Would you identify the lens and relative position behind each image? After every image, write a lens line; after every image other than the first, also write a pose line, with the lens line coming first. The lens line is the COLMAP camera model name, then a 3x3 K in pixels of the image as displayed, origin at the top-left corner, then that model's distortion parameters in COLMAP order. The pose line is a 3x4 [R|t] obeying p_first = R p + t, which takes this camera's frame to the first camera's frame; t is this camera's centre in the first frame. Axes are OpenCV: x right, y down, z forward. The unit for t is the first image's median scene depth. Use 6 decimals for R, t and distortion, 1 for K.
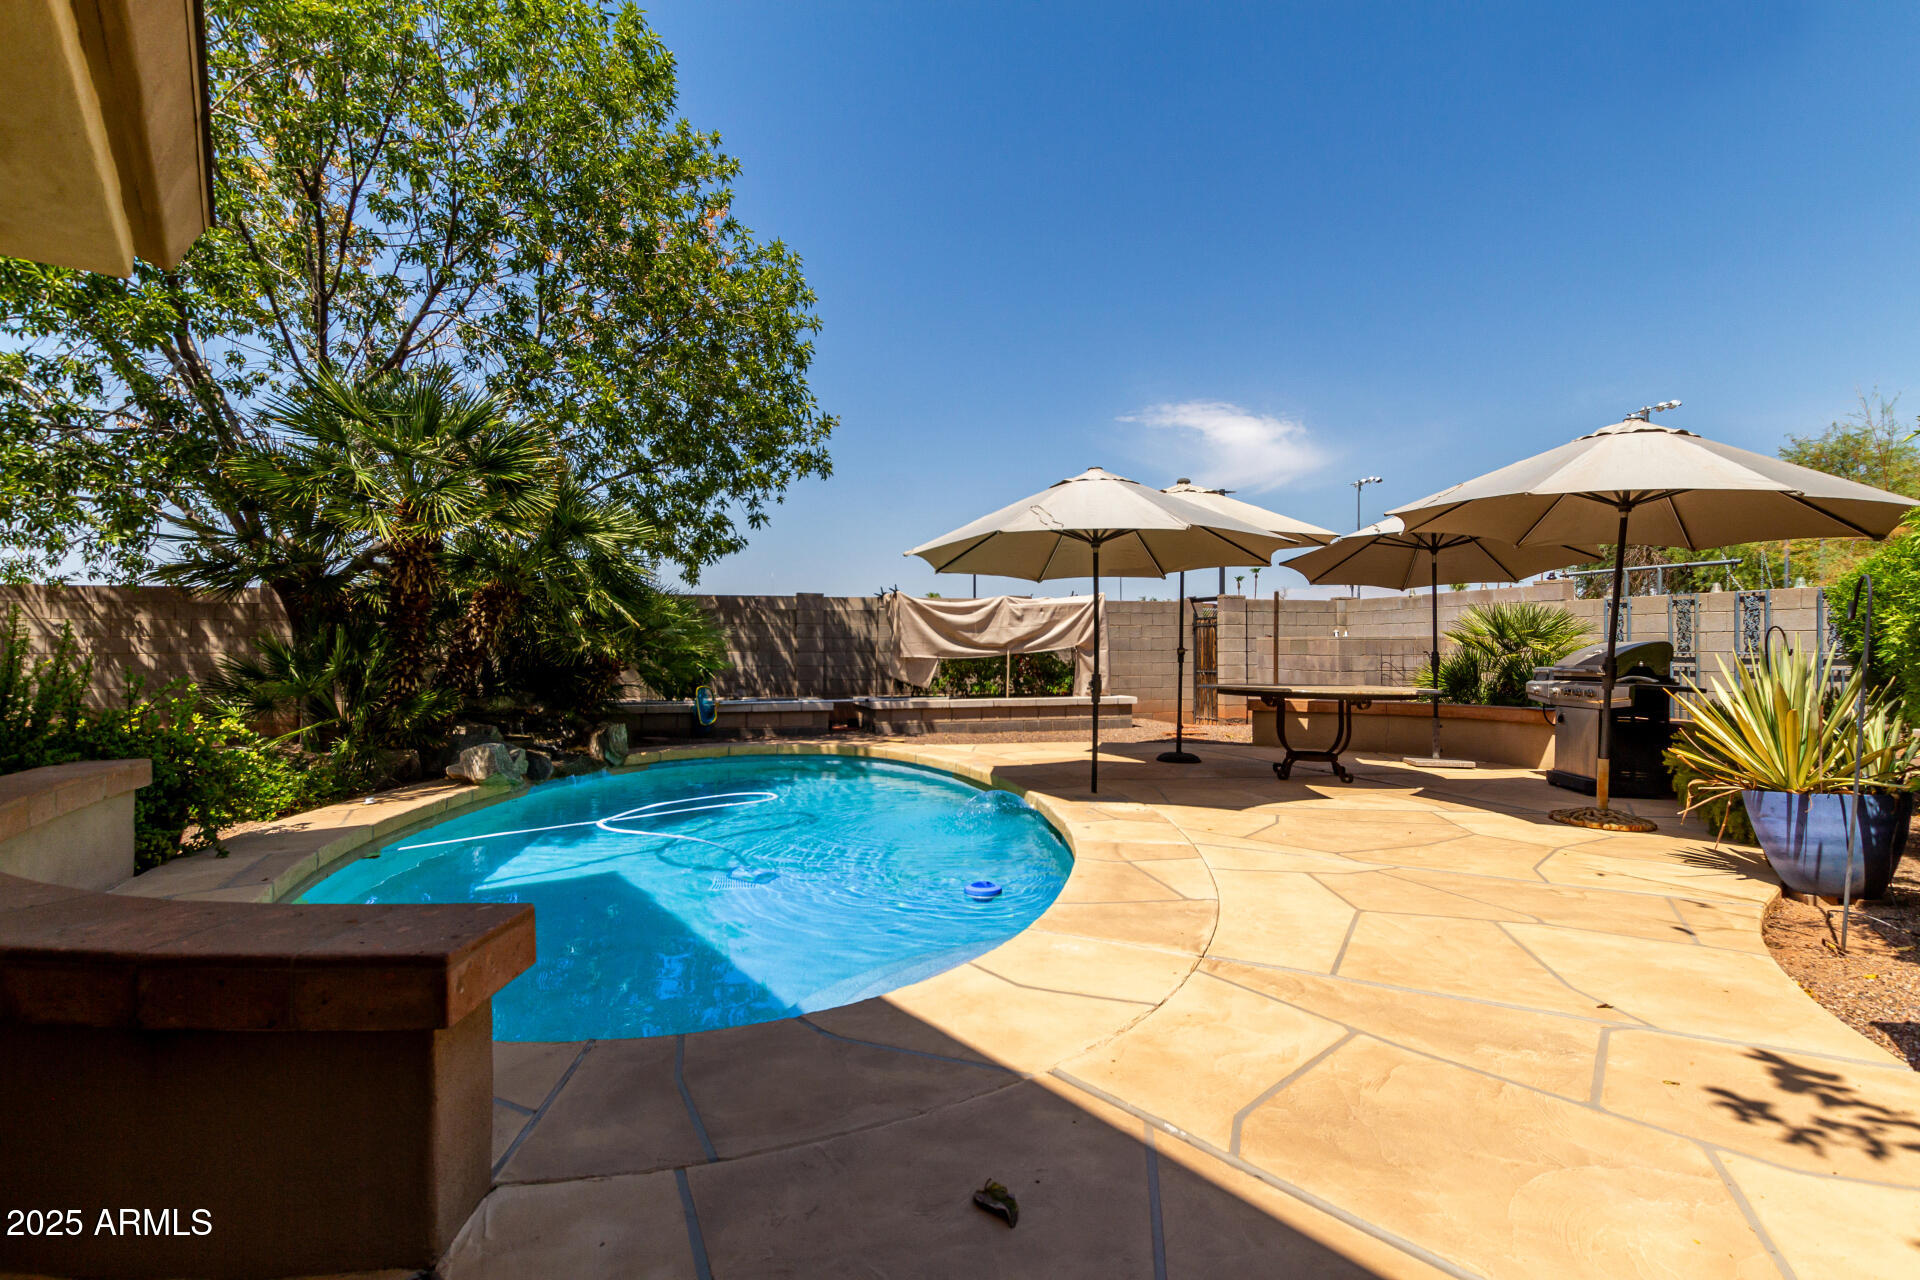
lens RADIAL K [[907.4, 0, 954.6], [0, 907.4, 649.3], [0, 0, 1]] dist [-0.000917, -0.000113]
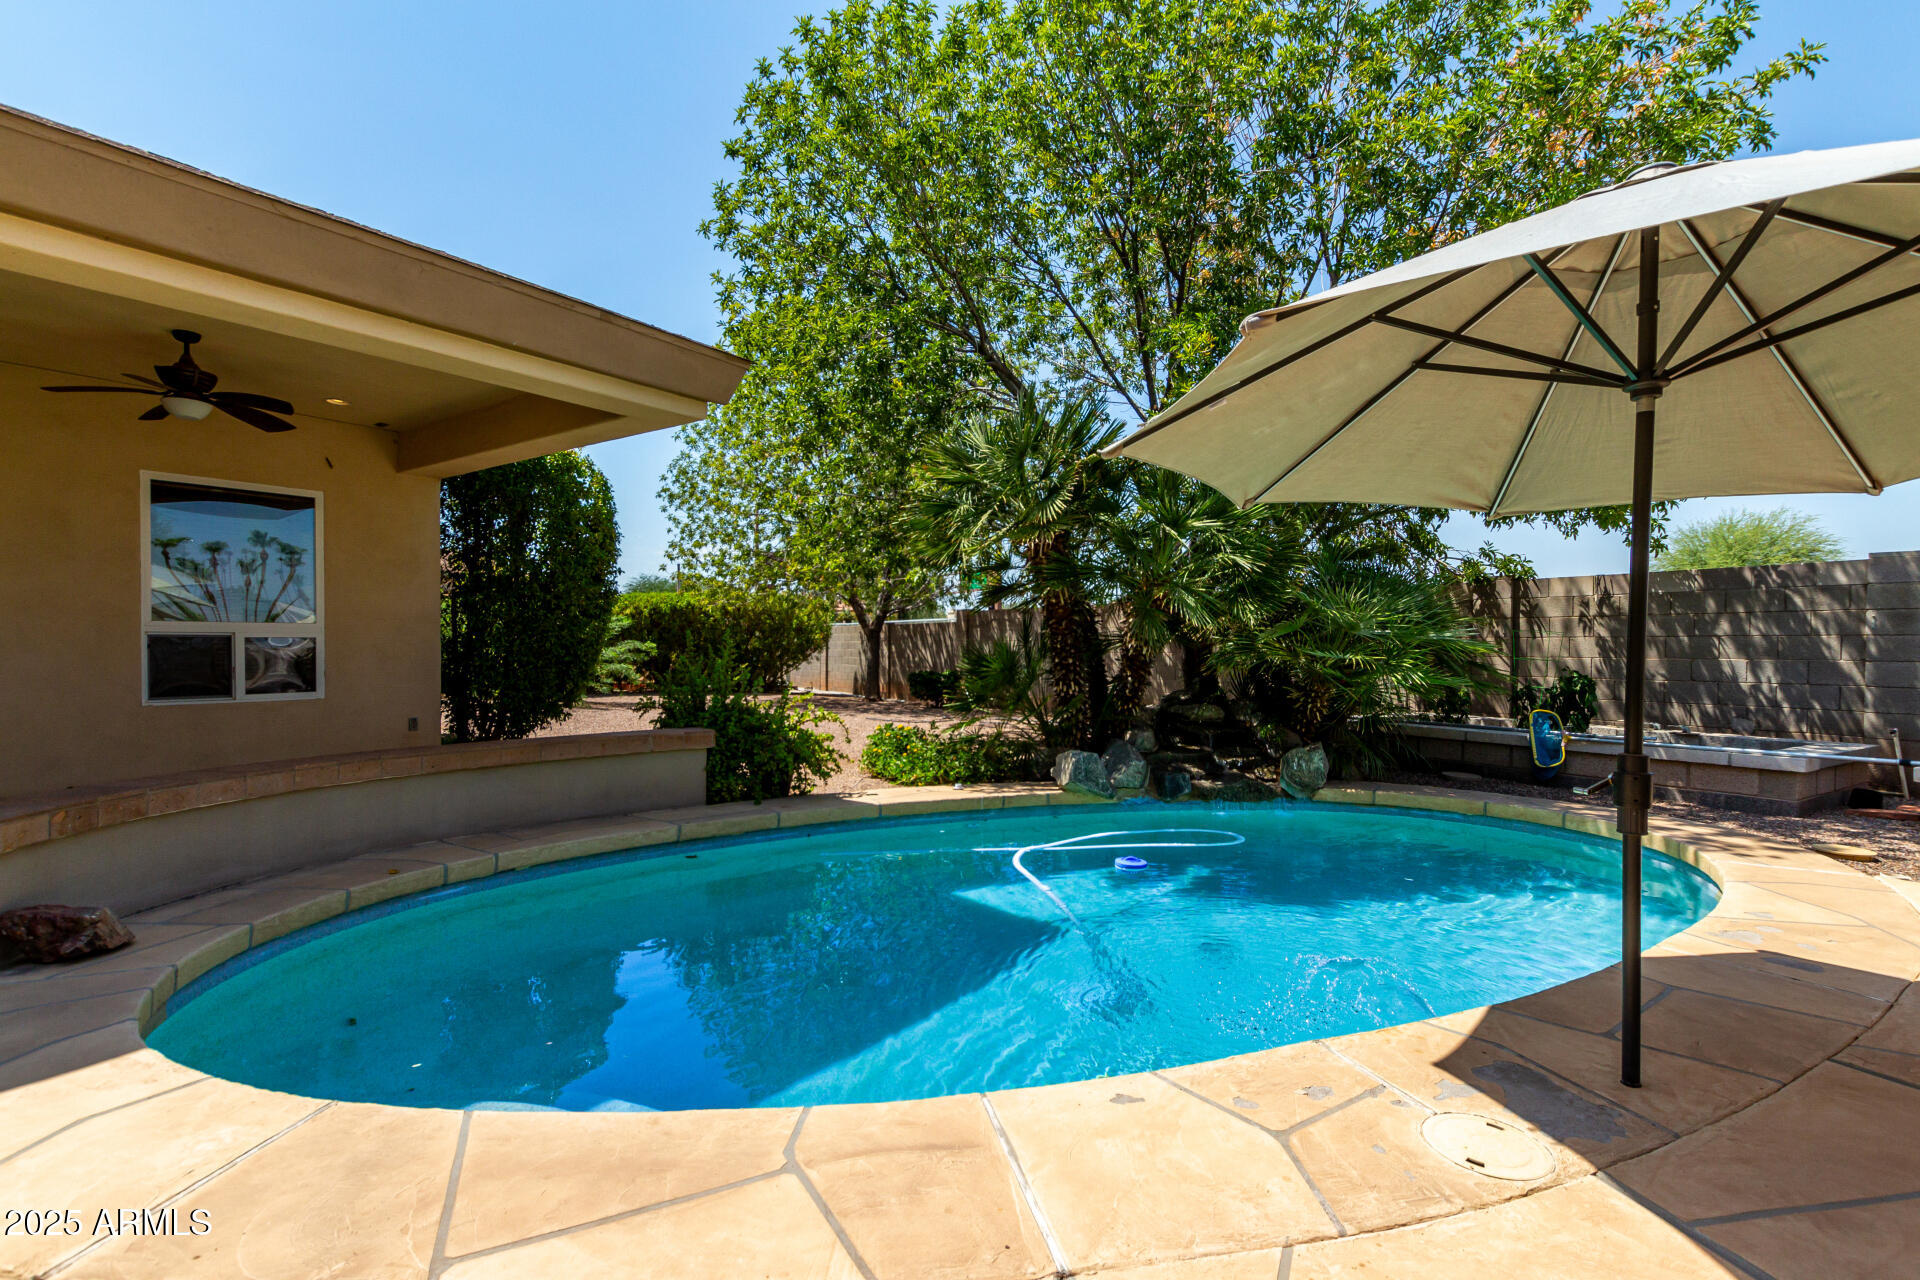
lens RADIAL K [[907.4, 0, 954.6], [0, 907.4, 649.3], [0, 0, 1]] dist [-0.000917, -0.000113]
pose [[0.260914, 0.010629, -0.965304, 0.216926], [-0.000530, 0.999941, 0.010867, -0.009570], [0.965362, -0.002324, 0.260904, 0.324441]]
